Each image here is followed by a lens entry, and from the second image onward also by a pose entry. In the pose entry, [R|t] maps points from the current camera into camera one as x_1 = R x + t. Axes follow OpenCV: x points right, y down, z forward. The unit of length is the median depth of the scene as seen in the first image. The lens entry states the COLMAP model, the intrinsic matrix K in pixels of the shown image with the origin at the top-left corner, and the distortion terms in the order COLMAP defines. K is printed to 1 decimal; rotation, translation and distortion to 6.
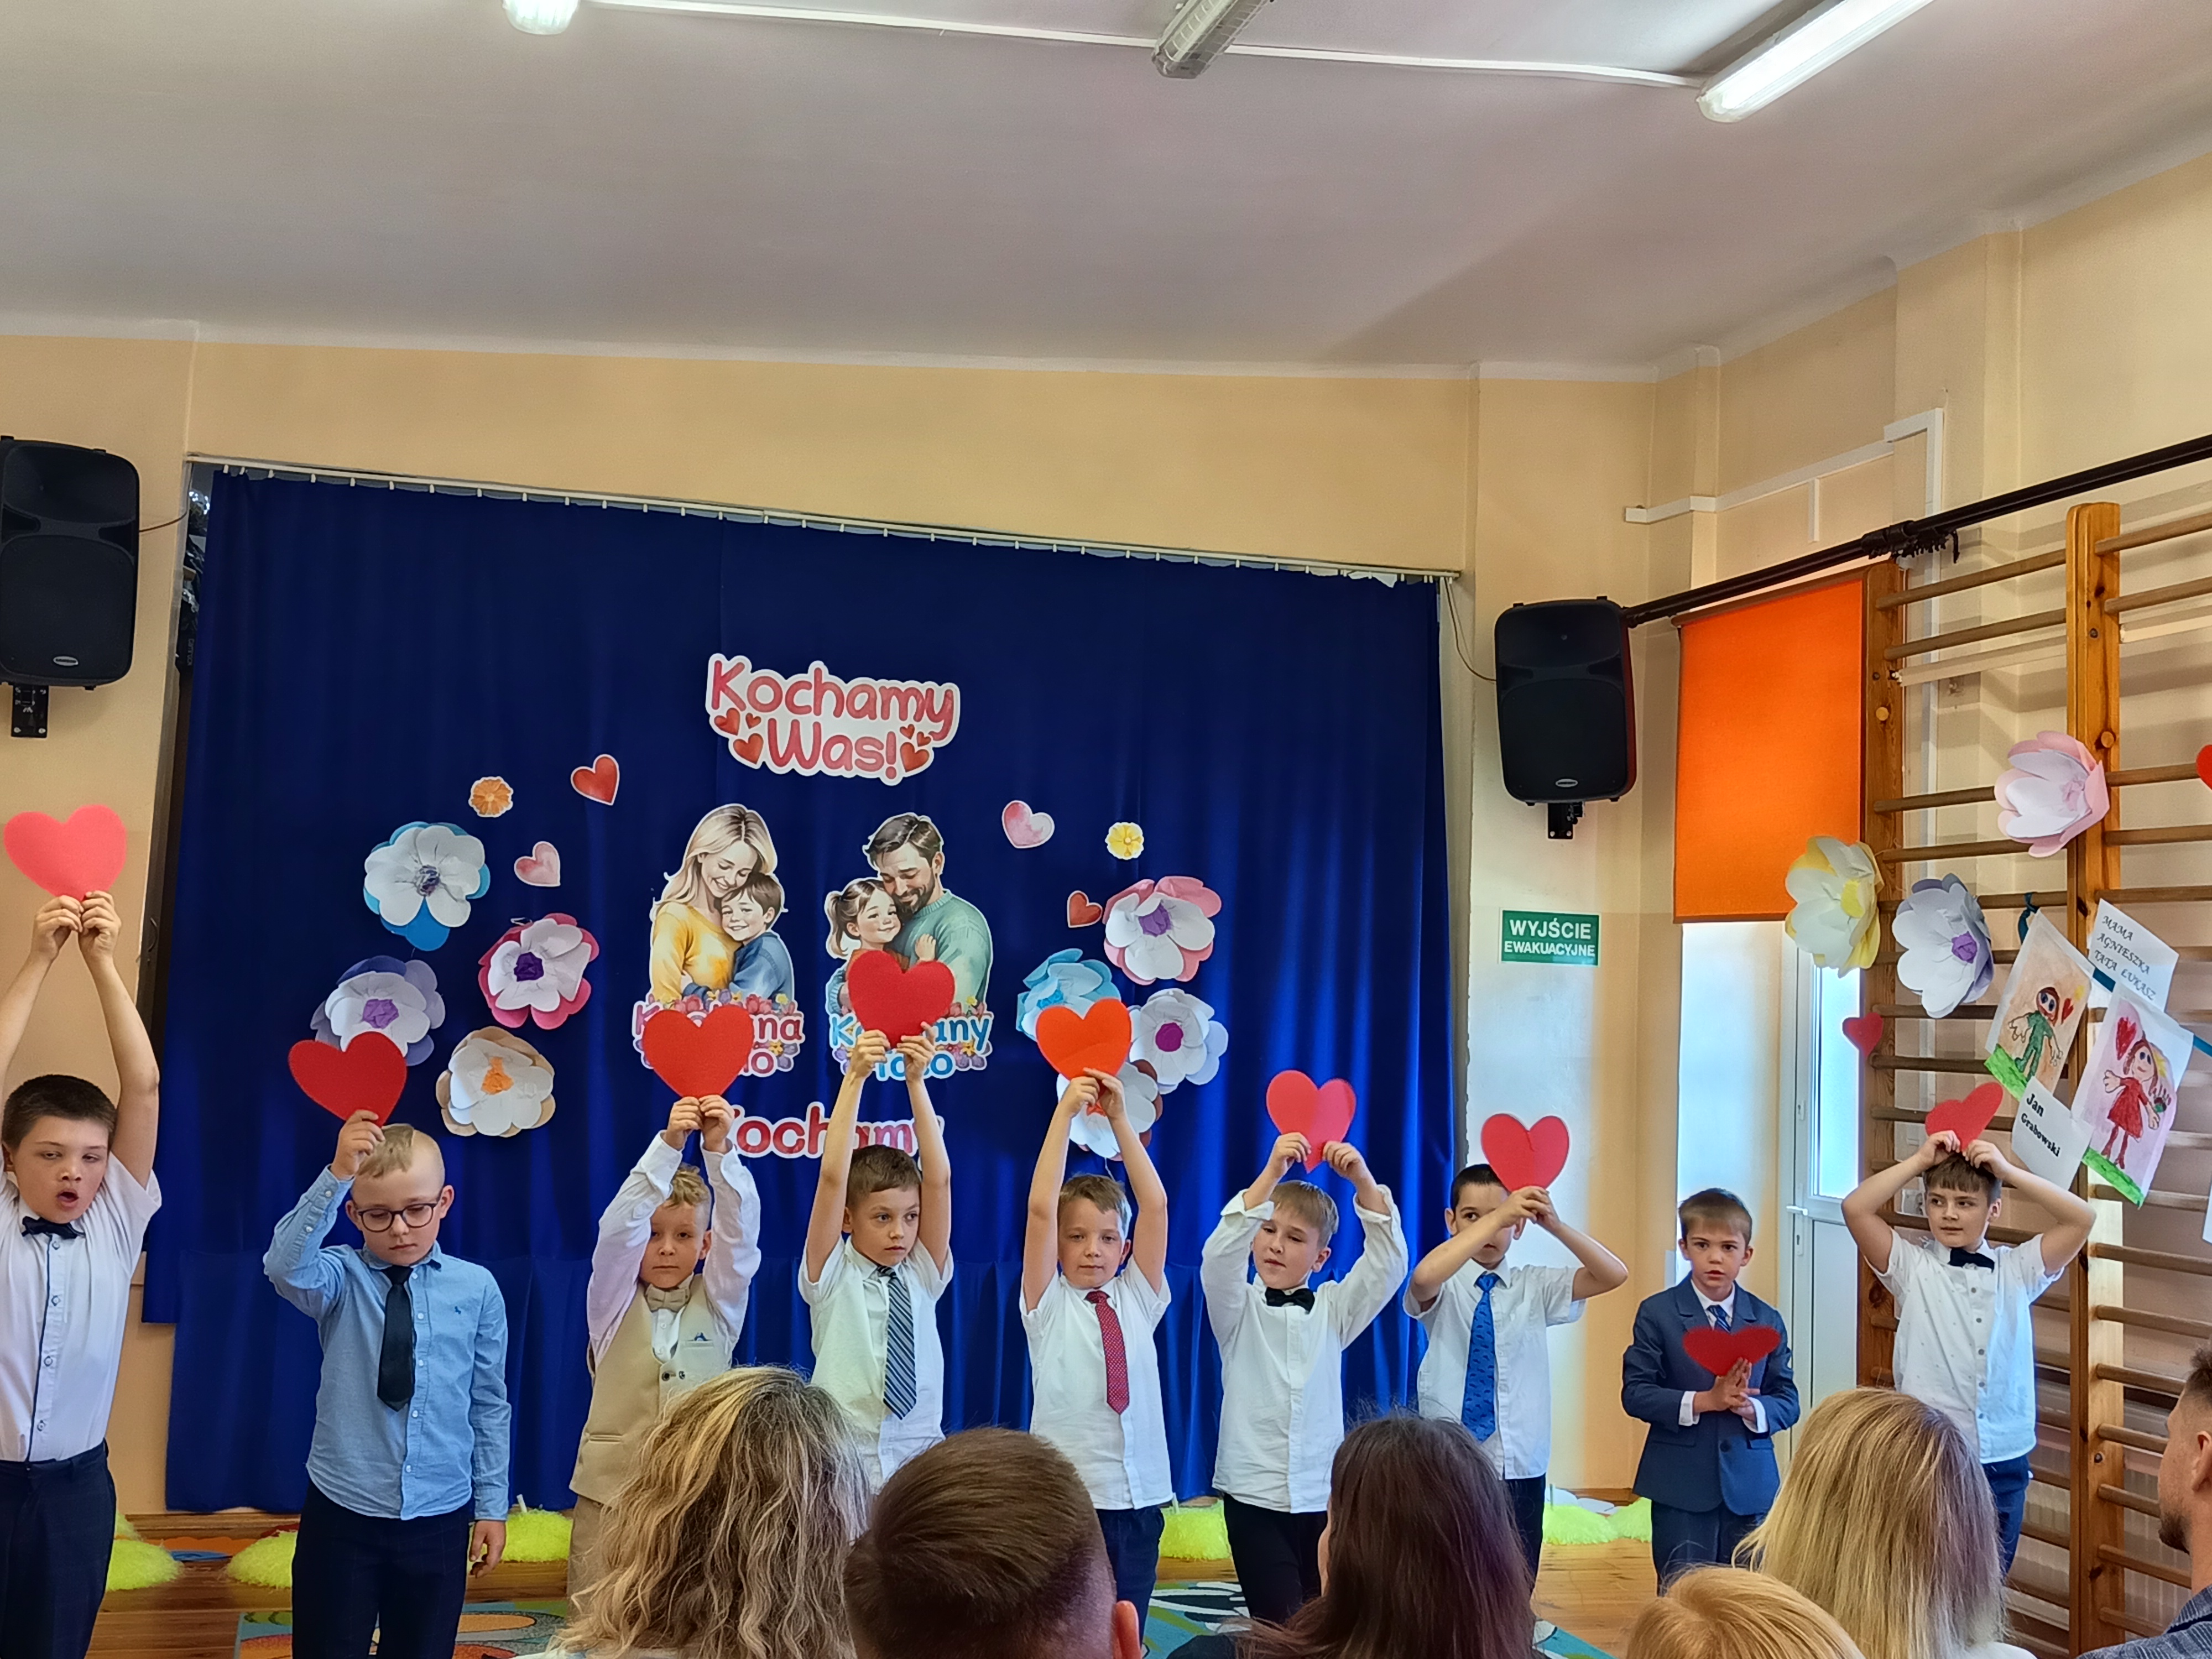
lens RADIAL K [[2465.7, 0, 1094.6], [0, 2465.7, 805.9], [0, 0, 1]] dist [0.156953, -0.313470]
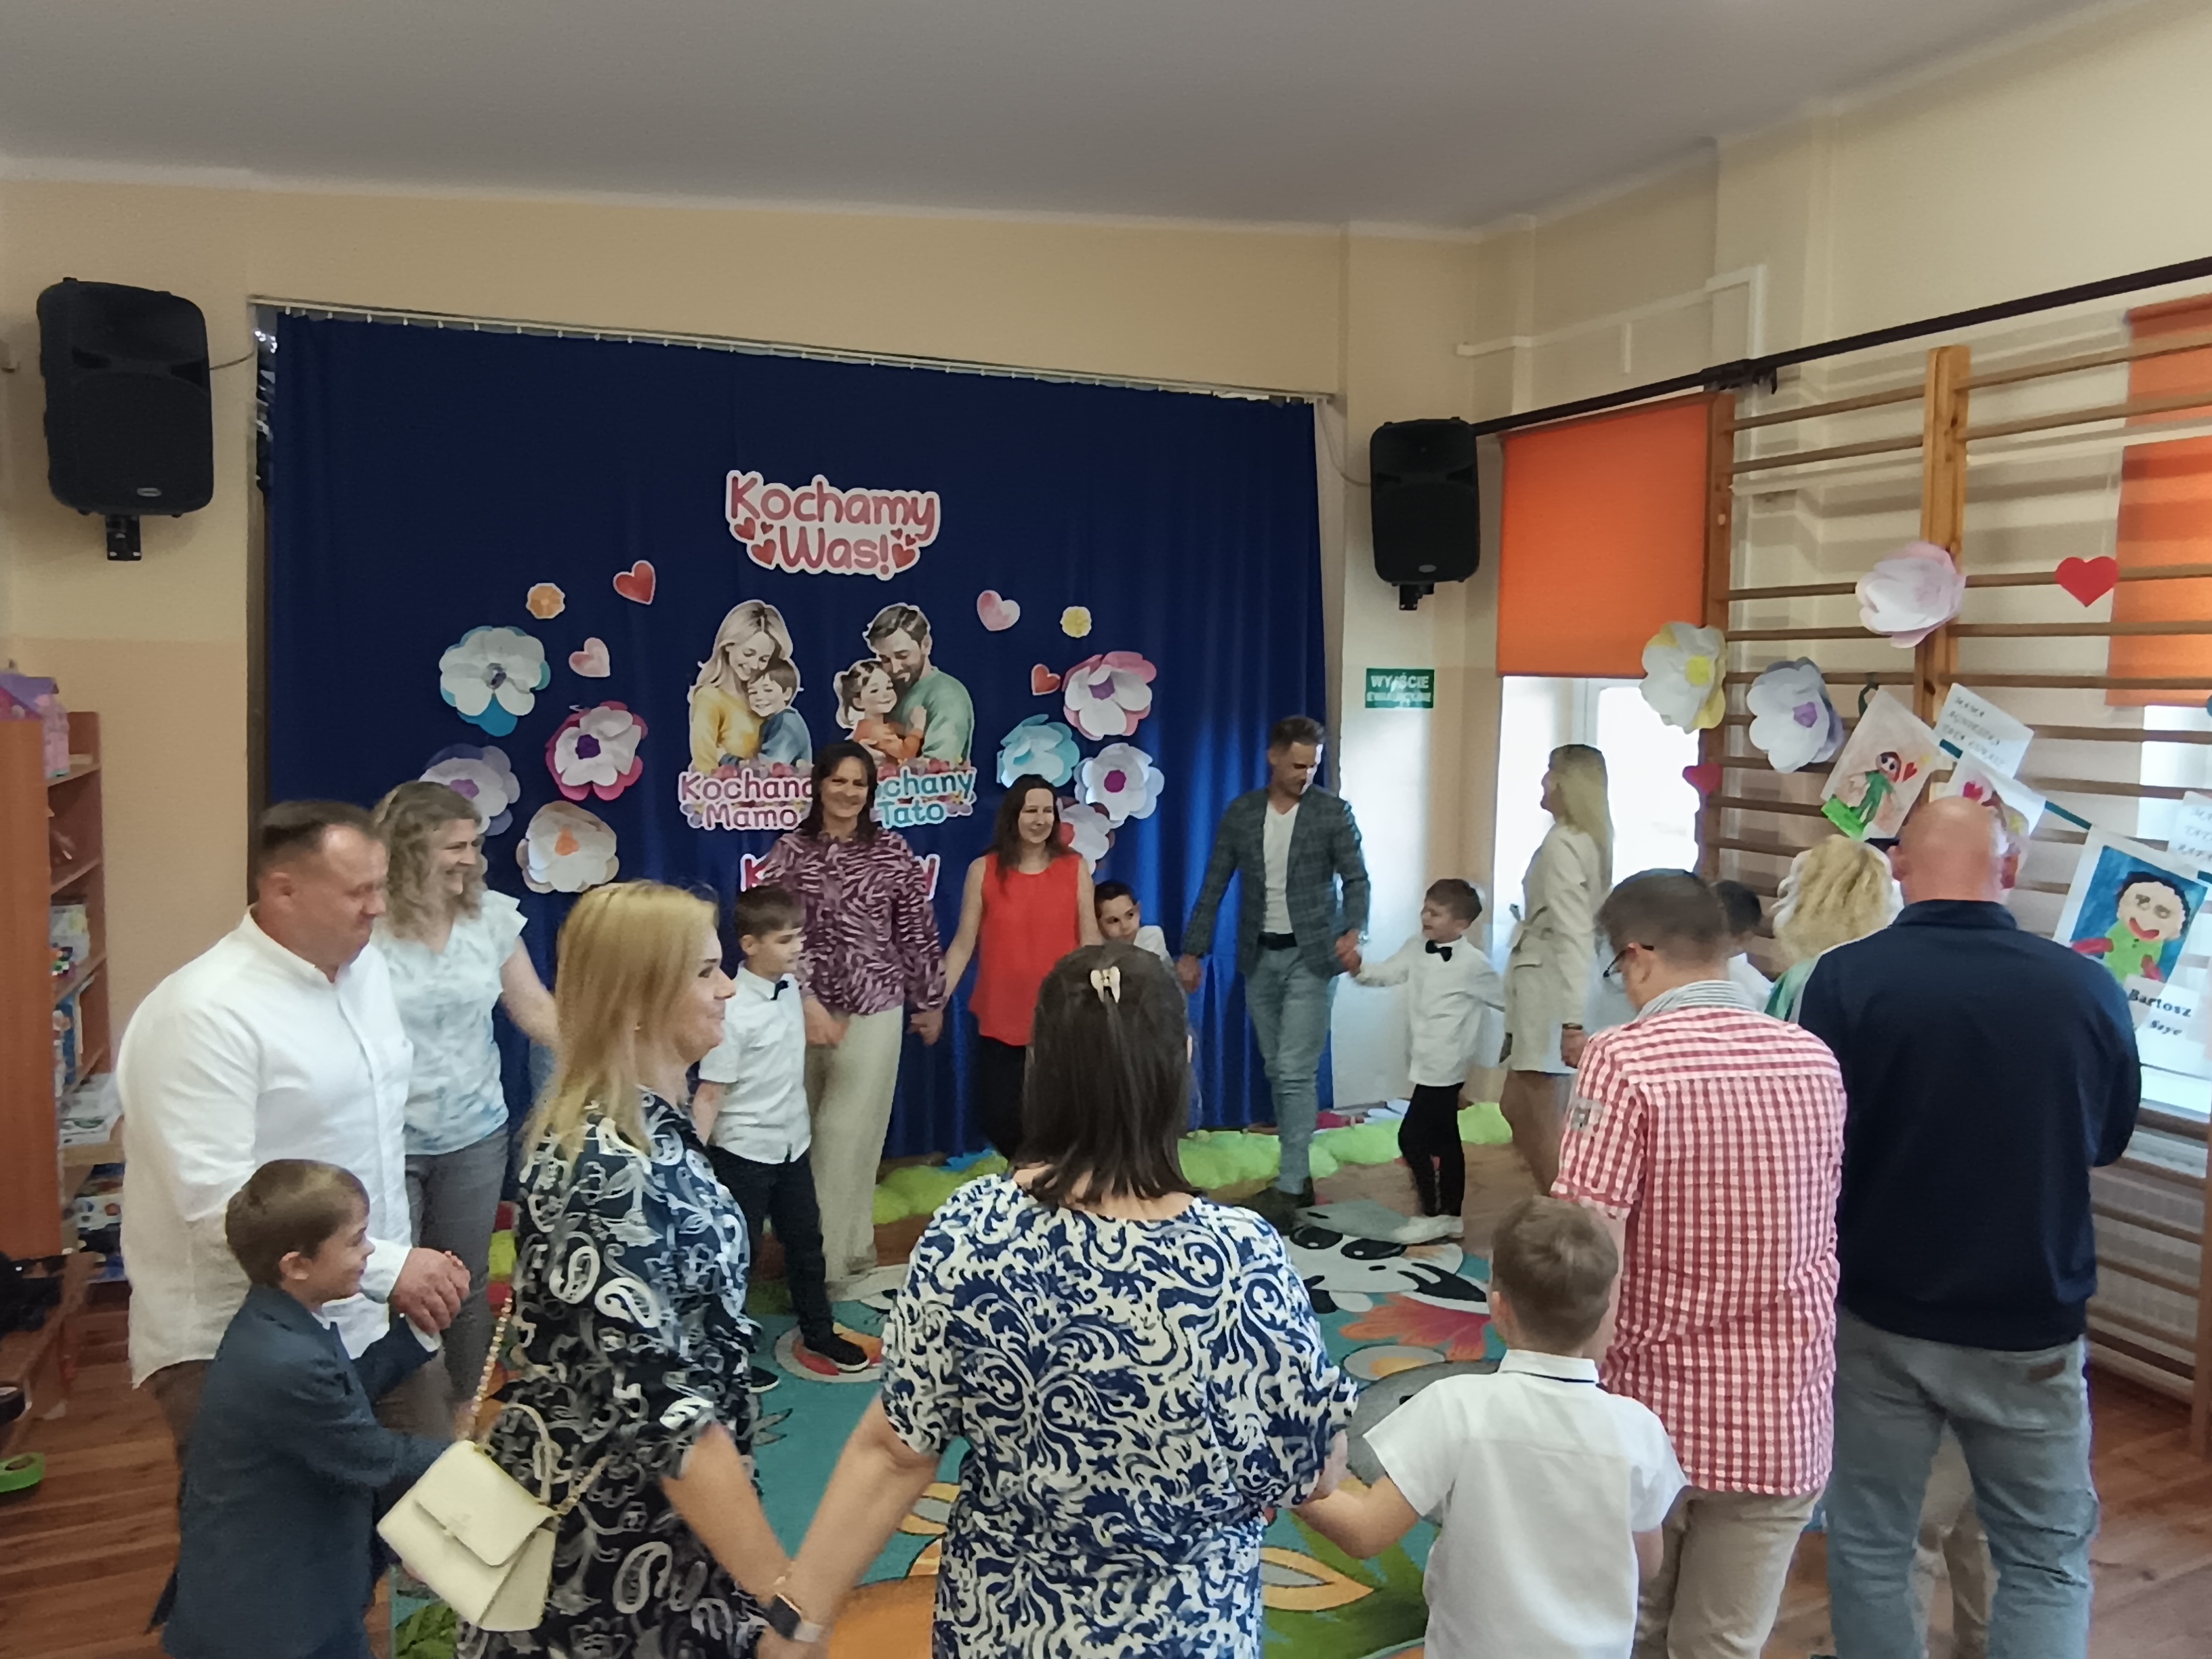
lens RADIAL K [[1595.6, 0, 1101.8], [0, 1595.6, 773.8], [0, 0, 1]] dist [-0.079075, 0.097047]
pose [[0.991184, -0.031486, 0.128699, -0.081454], [0.012283, 0.989007, 0.147356, -0.028035], [-0.131924, -0.144476, 0.980675, 0.228394]]
